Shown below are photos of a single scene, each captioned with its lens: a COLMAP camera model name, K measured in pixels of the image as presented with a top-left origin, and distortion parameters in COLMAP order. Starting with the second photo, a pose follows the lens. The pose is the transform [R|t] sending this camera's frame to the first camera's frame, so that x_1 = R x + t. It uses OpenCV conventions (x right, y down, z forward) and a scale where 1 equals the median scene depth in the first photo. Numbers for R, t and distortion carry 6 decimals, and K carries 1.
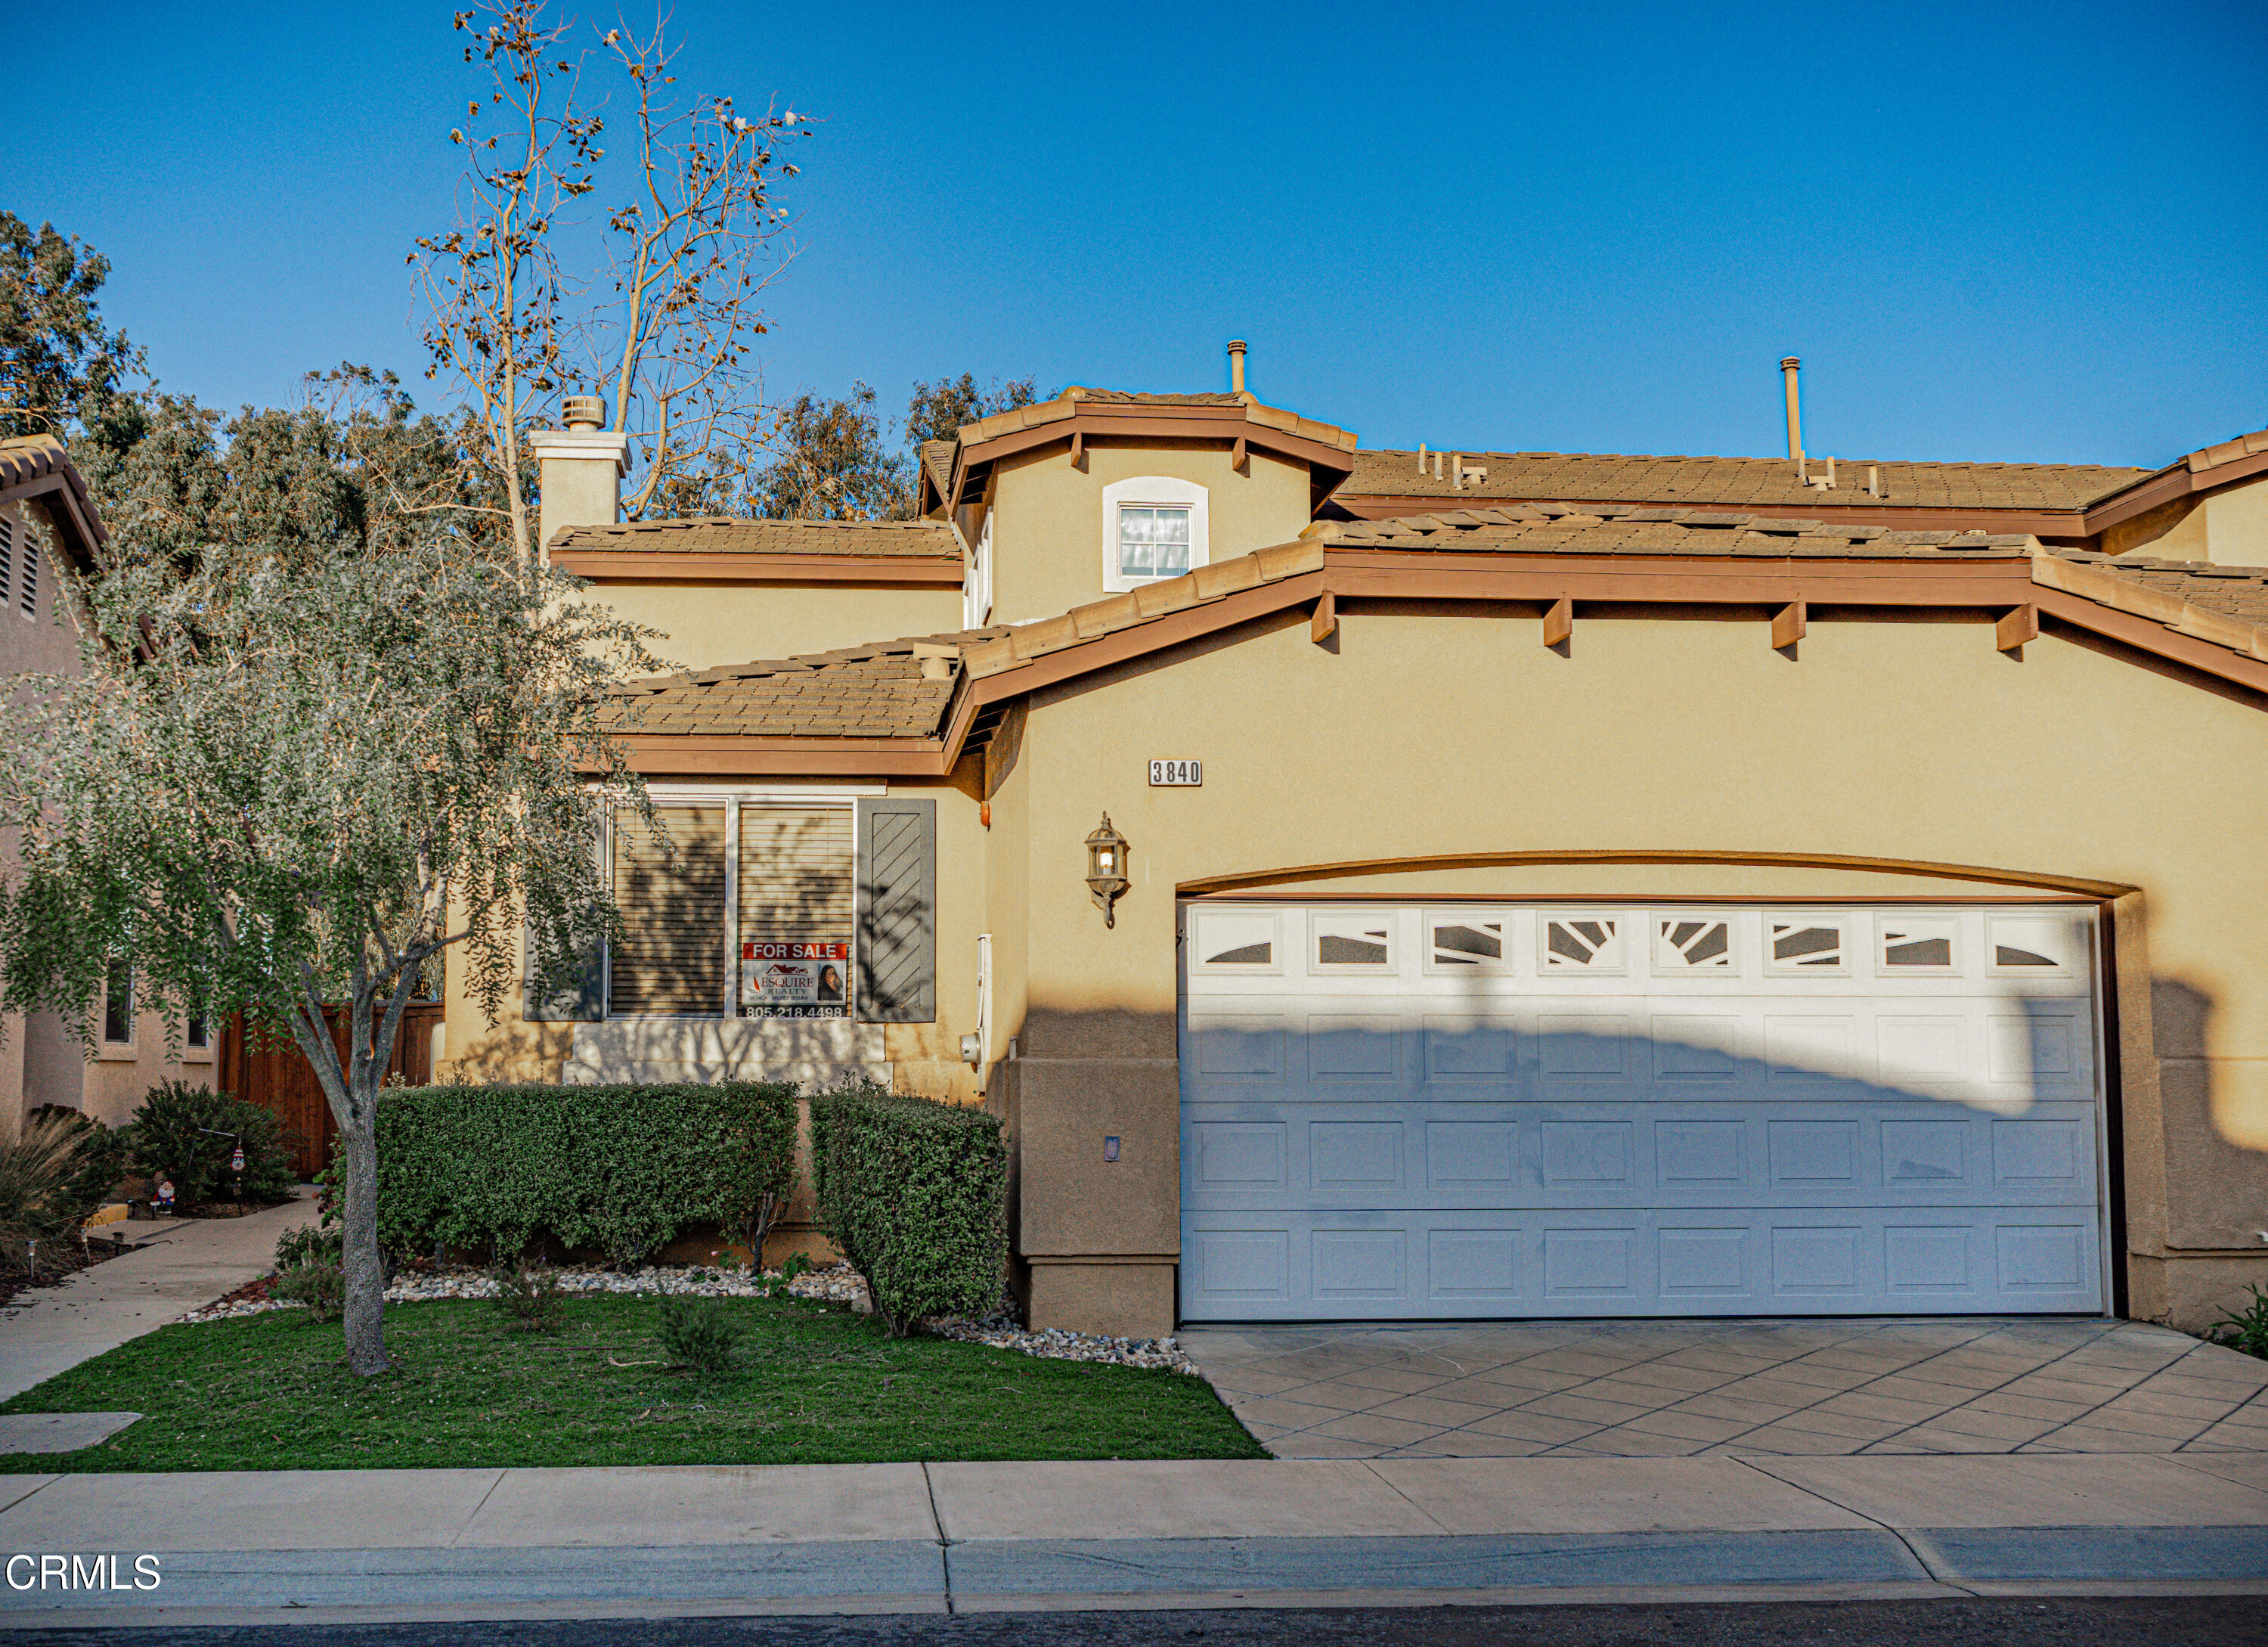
lens RADIAL K [[2437.6, 0, 1112.5], [0, 2437.6, 822.7], [0, 0, 1]] dist [-0.012905, 0.000000]
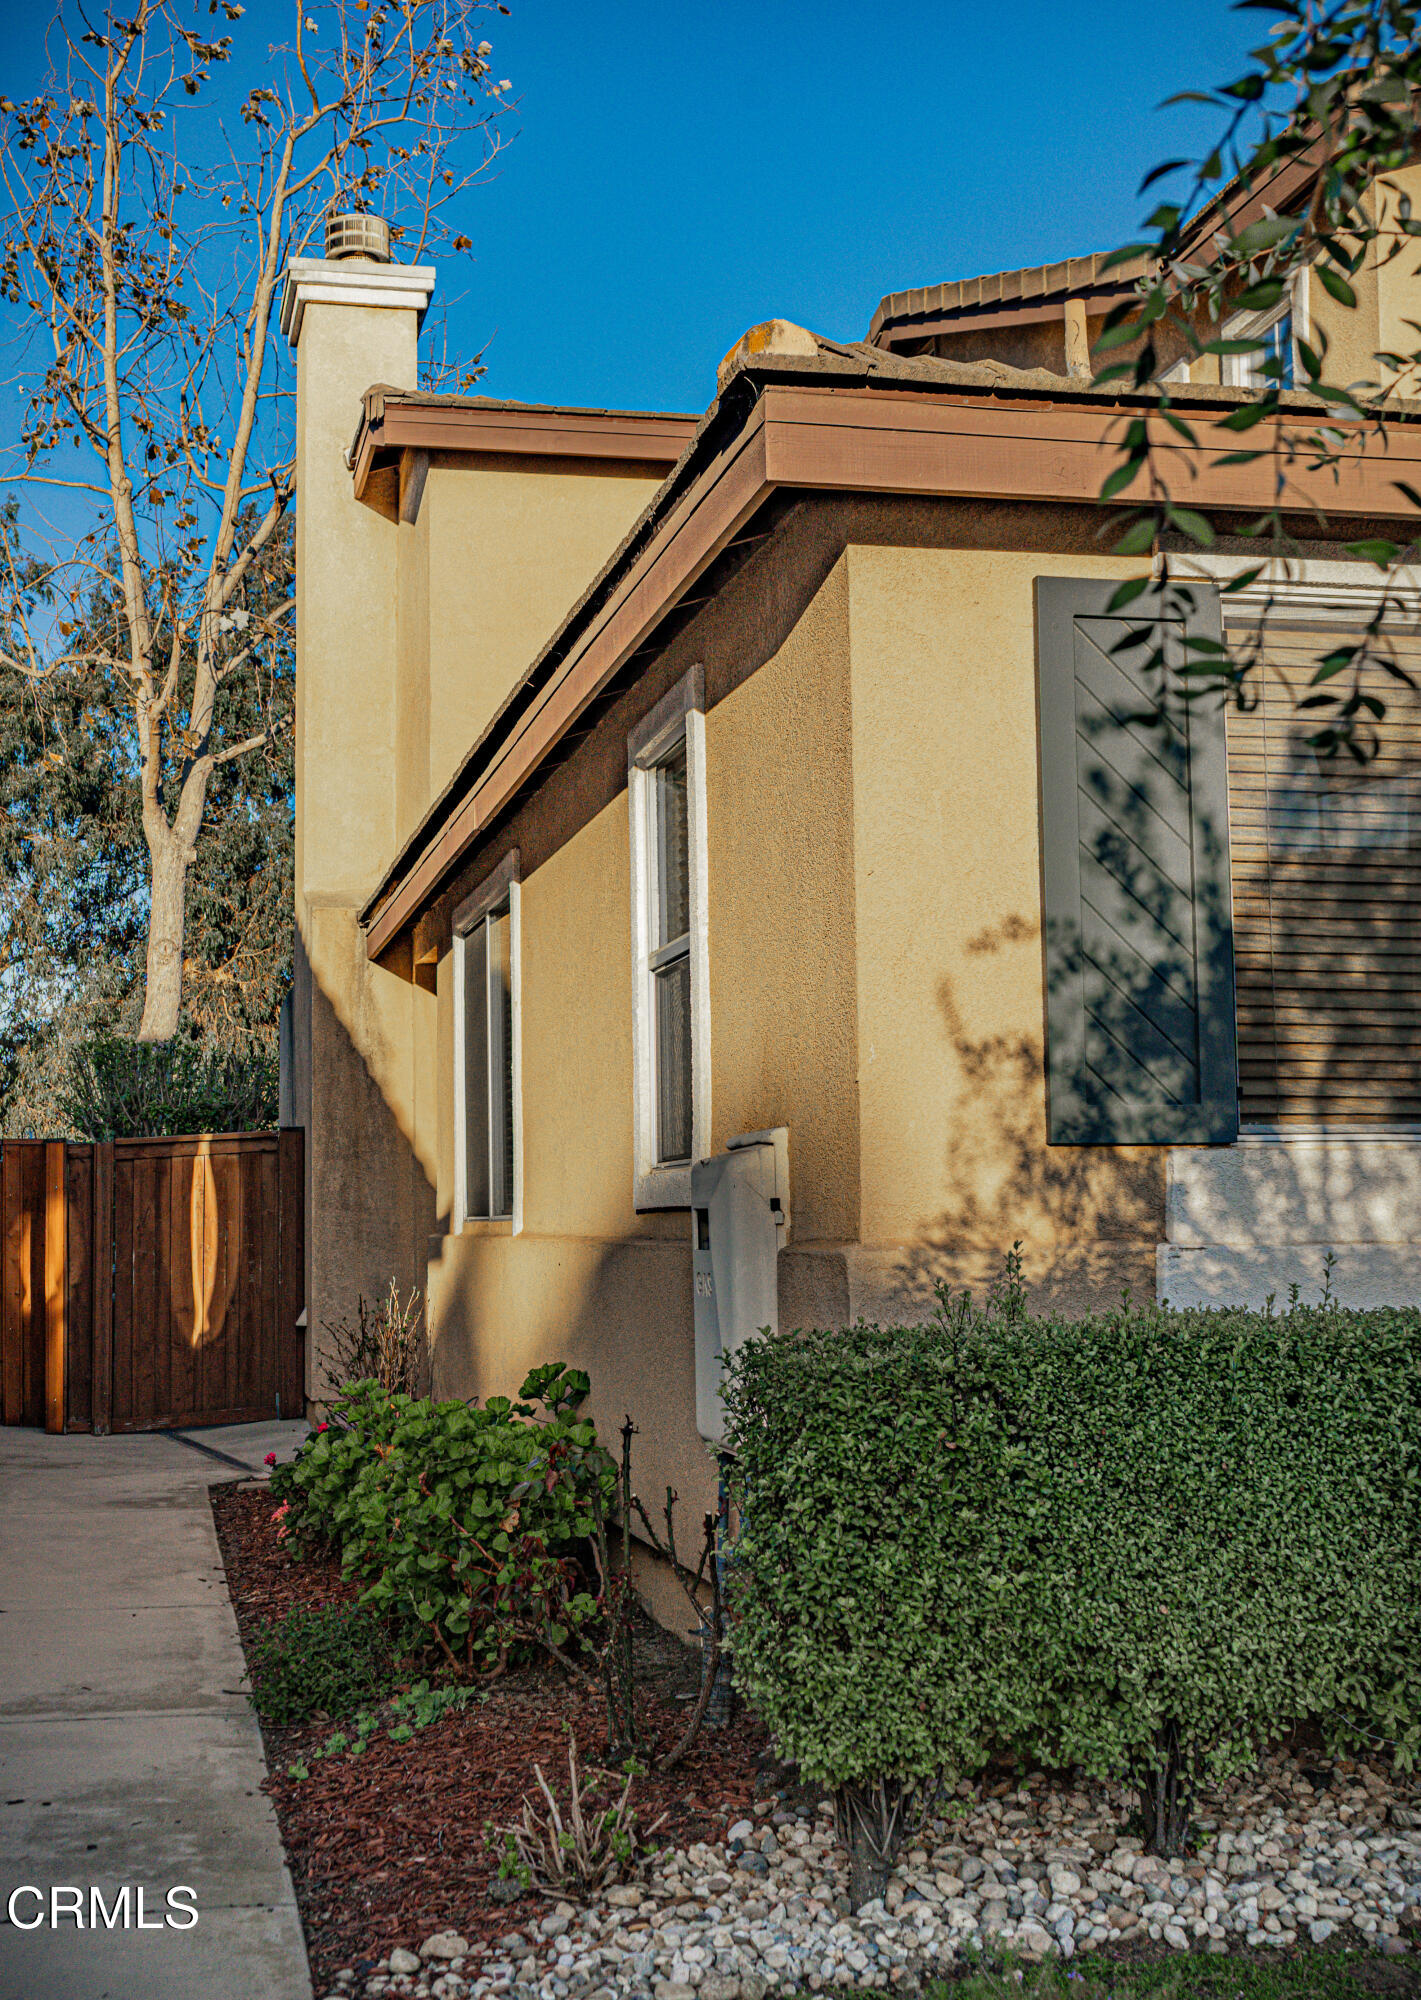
lens RADIAL K [[2320.3, 0, 646.9], [0, 2320.3, 1062.4], [0, 0, 1]] dist [-0.010873, 0.000000]
pose [[0.996171, -0.001135, 0.087413, -0.382378], [-0.001713, 0.999470, 0.032500, 0.063173], [-0.087404, -0.032525, 0.995642, 0.714471]]
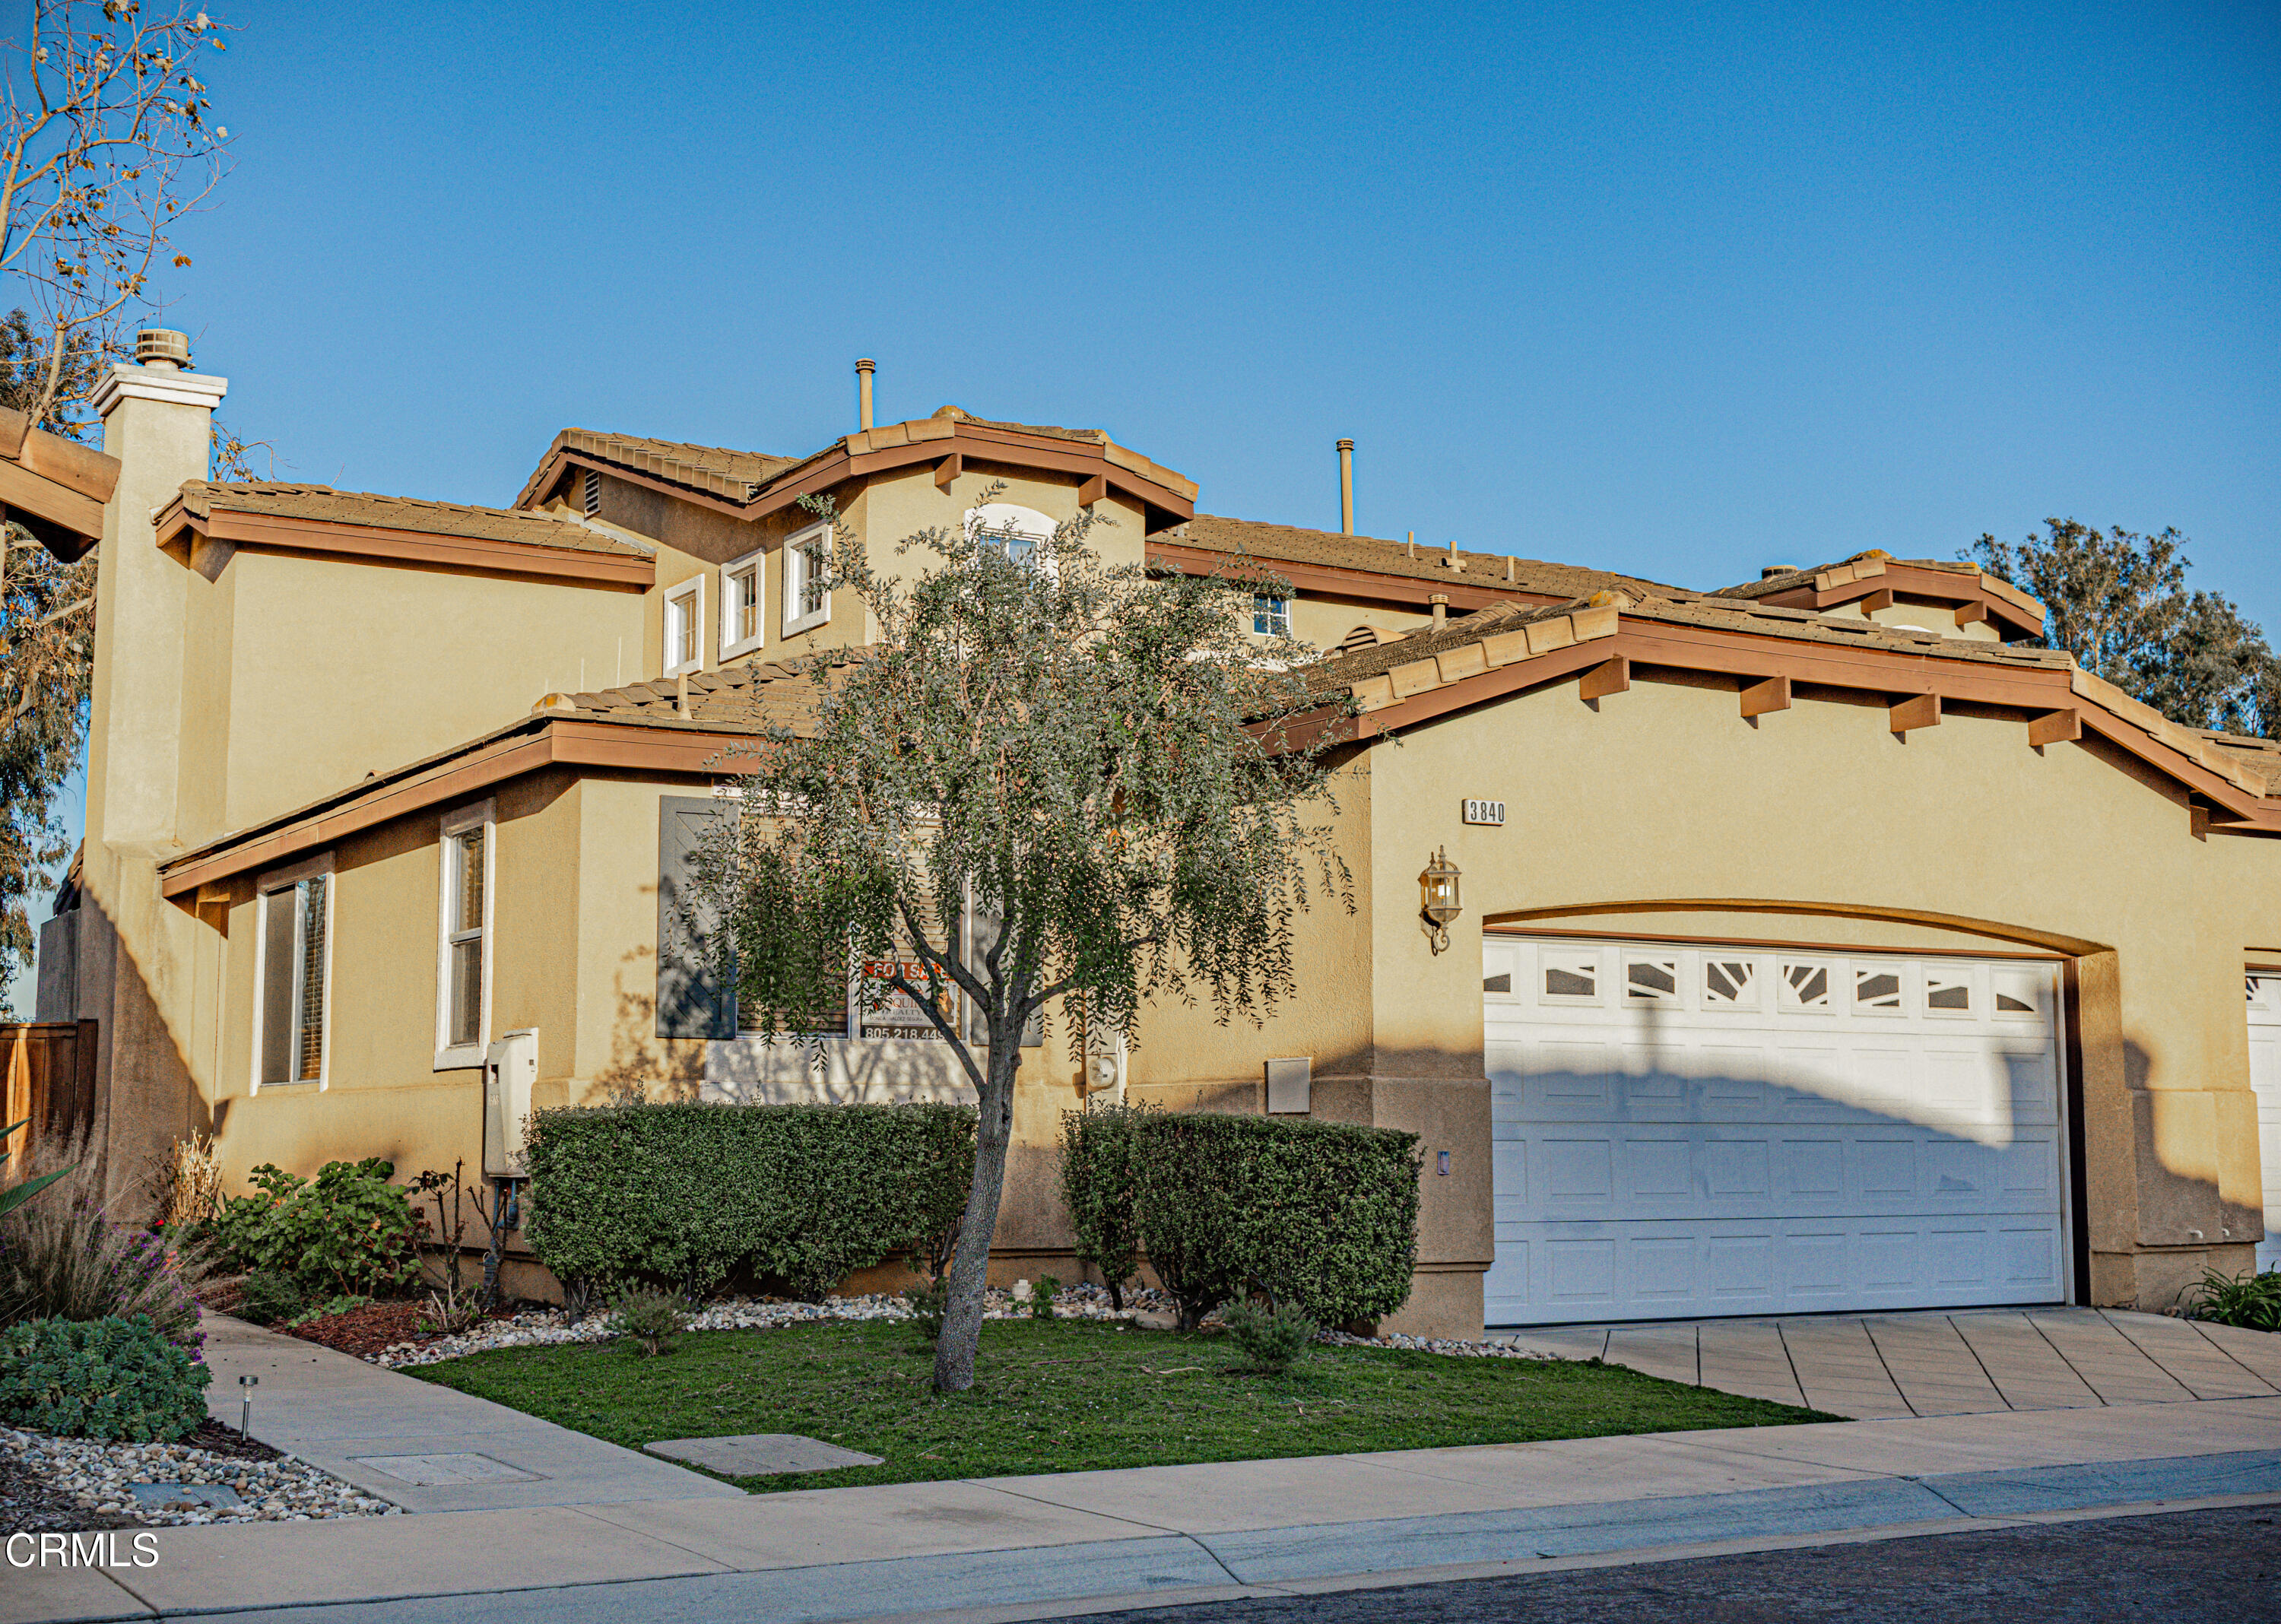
lens RADIAL K [[2646.3, 0, 1124.2], [0, 2646.3, 810.9], [0, 0, 1]] dist [-0.010873, 0.000000]
pose [[0.907451, 0.053415, 0.416750, -0.569643], [-0.044005, 0.998514, -0.032160, 0.021998], [-0.417848, 0.010844, 0.908452, 0.007749]]
